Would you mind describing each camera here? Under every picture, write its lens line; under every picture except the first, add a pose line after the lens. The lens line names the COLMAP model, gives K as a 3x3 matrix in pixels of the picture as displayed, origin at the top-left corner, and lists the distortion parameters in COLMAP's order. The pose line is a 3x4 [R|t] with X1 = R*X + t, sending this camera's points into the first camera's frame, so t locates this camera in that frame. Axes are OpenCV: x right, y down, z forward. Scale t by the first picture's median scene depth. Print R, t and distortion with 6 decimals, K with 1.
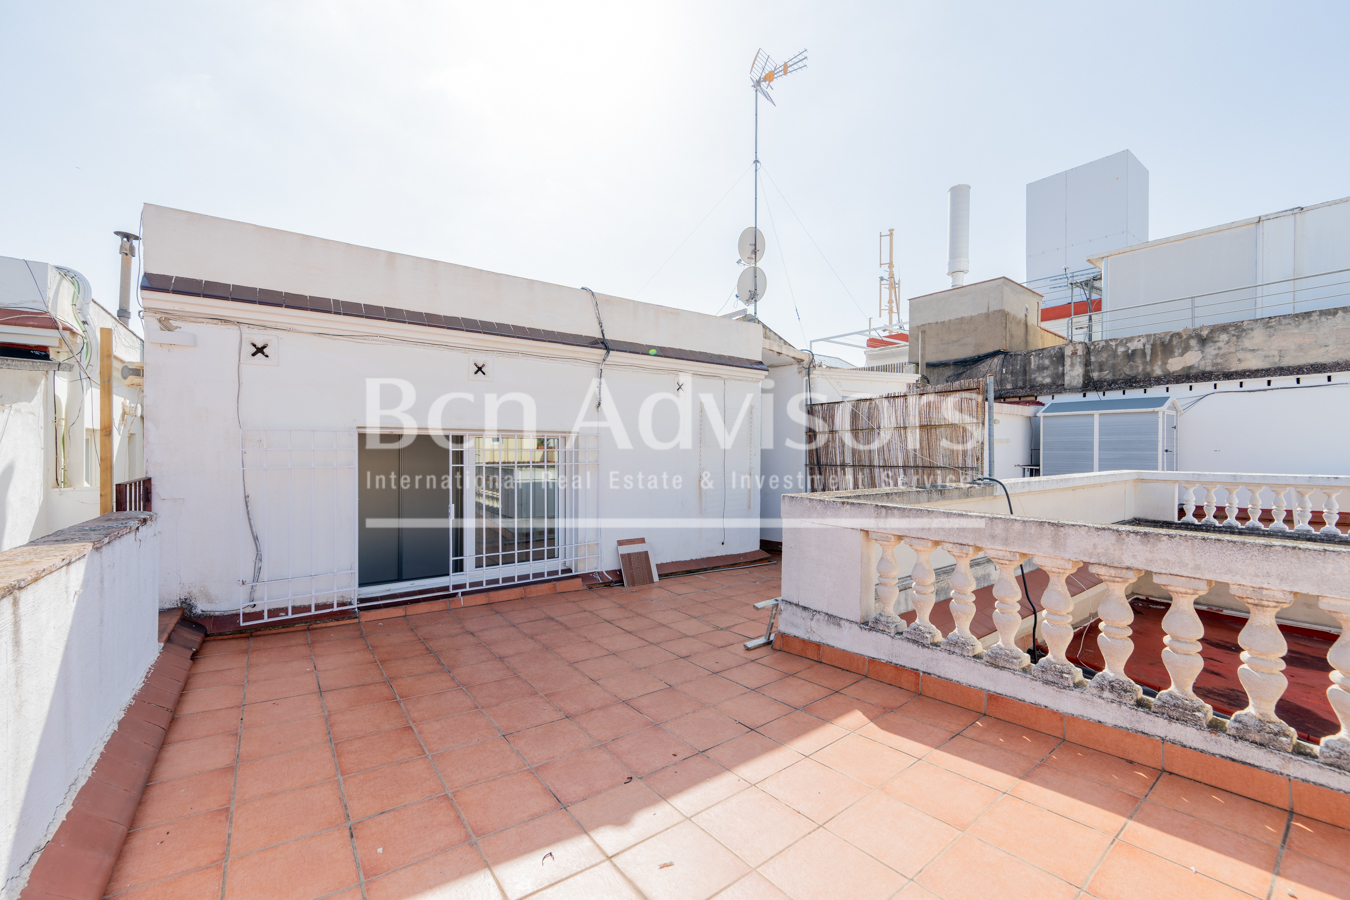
lens RADIAL K [[531.4, 0, 677.2], [0, 531.4, 450.2], [0, 0, 1]] dist [-0.000158, 0.000244]
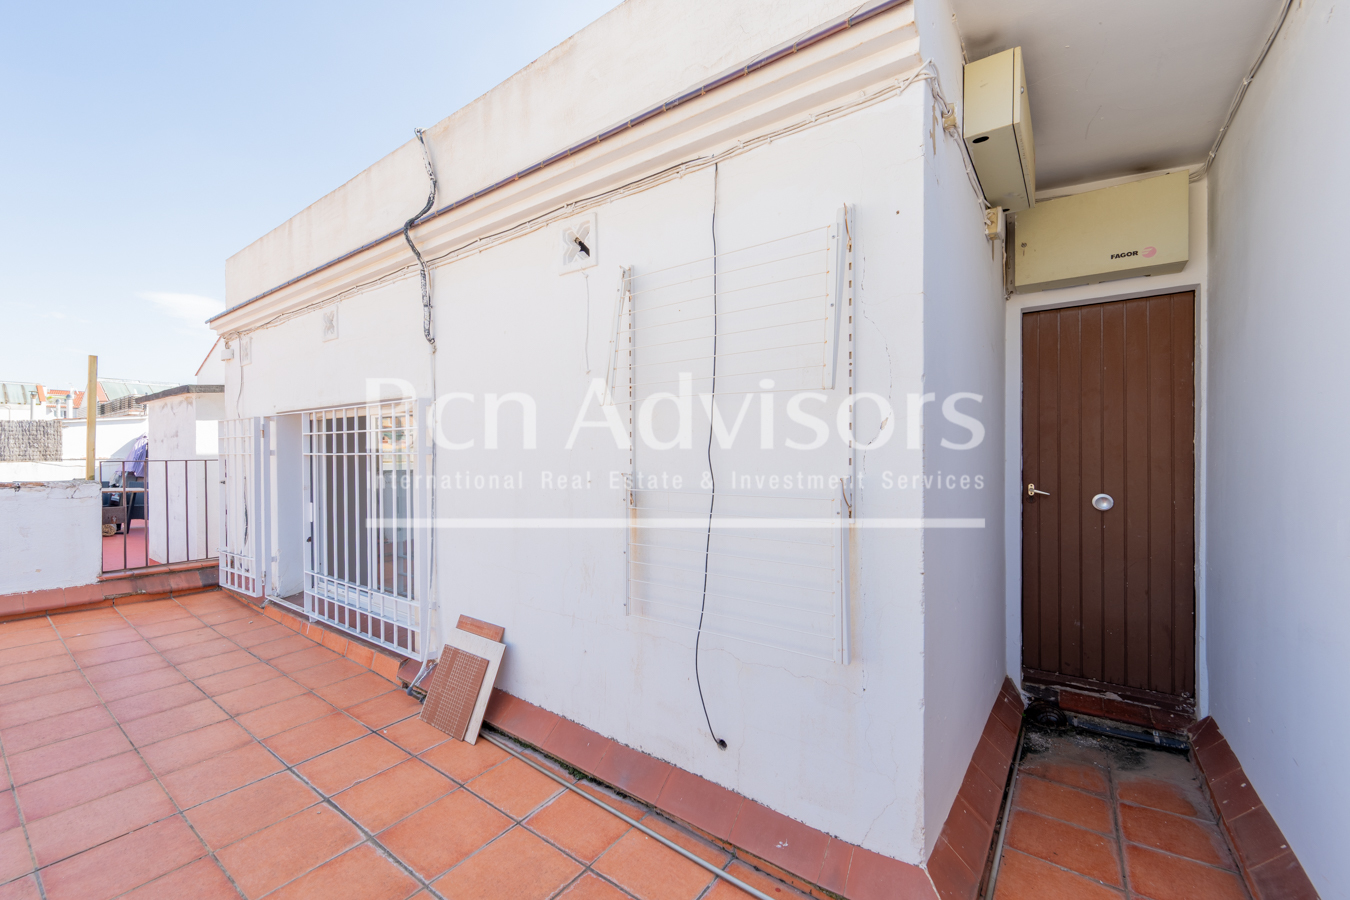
lens RADIAL K [[531.4, 0, 672.8], [0, 531.4, 458.4], [0, 0, 1]] dist [-0.000158, 0.000244]
pose [[0.289678, 0.001186, -0.957124, 0.639676], [-0.000247, 0.999999, 0.001165, 0.042038], [0.957124, -0.000101, 0.289678, 1.646870]]
